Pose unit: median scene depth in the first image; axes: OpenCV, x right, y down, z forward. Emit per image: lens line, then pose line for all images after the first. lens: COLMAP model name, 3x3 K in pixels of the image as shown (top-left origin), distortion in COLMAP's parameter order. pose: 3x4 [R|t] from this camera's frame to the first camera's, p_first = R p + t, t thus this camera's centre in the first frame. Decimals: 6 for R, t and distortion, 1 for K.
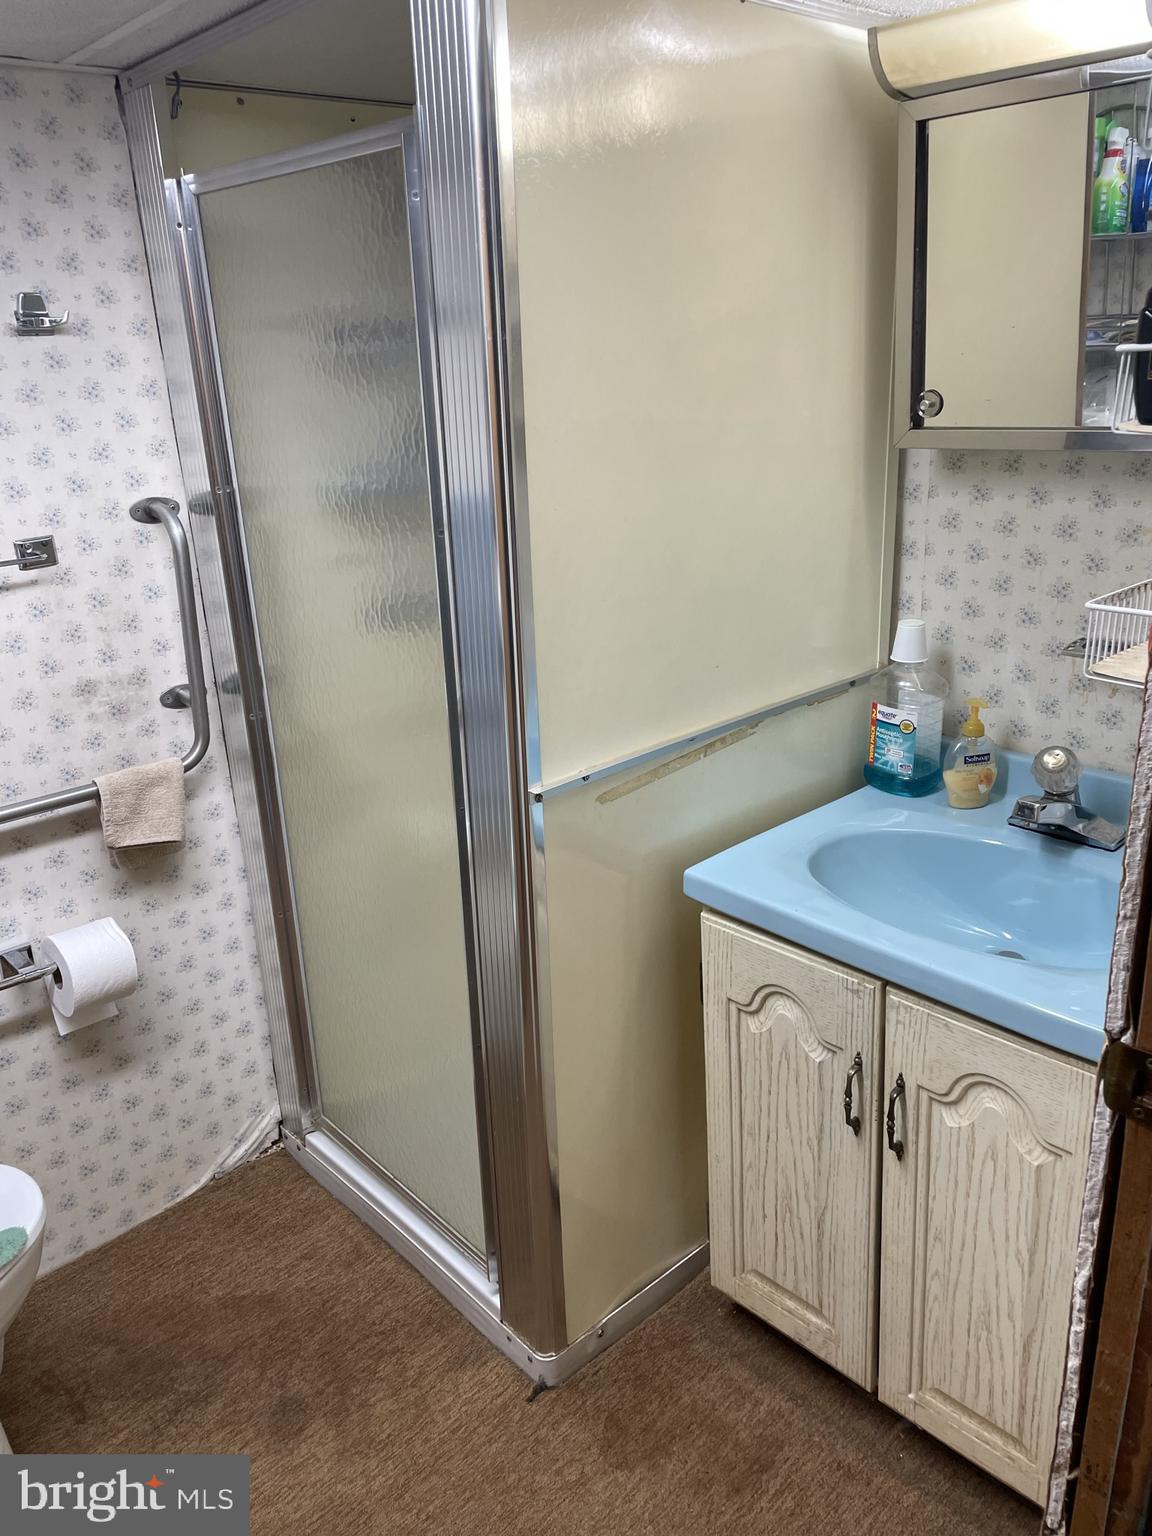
lens RADIAL K [[1152.2, 0, 587.8], [0, 1152.2, 761.9], [0, 0, 1]] dist [0.084040, -0.099622]
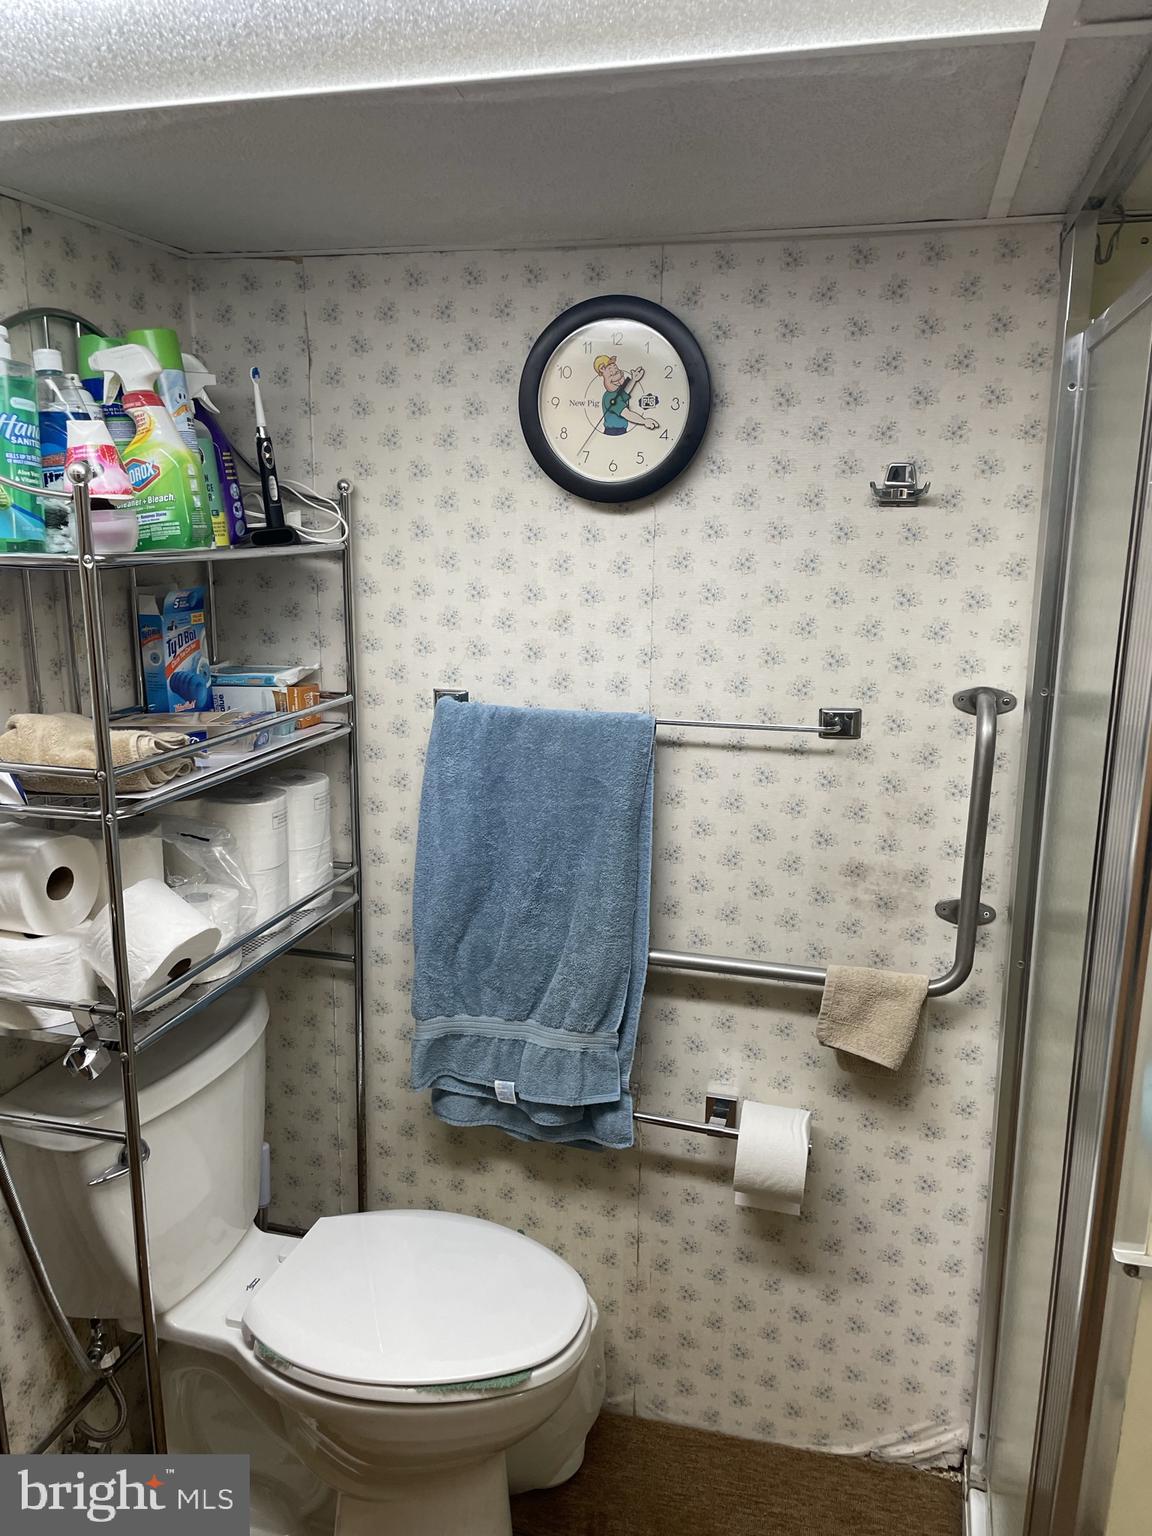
lens RADIAL K [[1152.2, 0, 573.9], [0, 1152.2, 765.8], [0, 0, 1]] dist [0.084040, -0.099622]
pose [[0.522924, 0.225636, -0.821972, 0.188143], [-0.316013, 0.946925, 0.058894, -0.123166], [0.791635, 0.228957, 0.566474, 0.275323]]
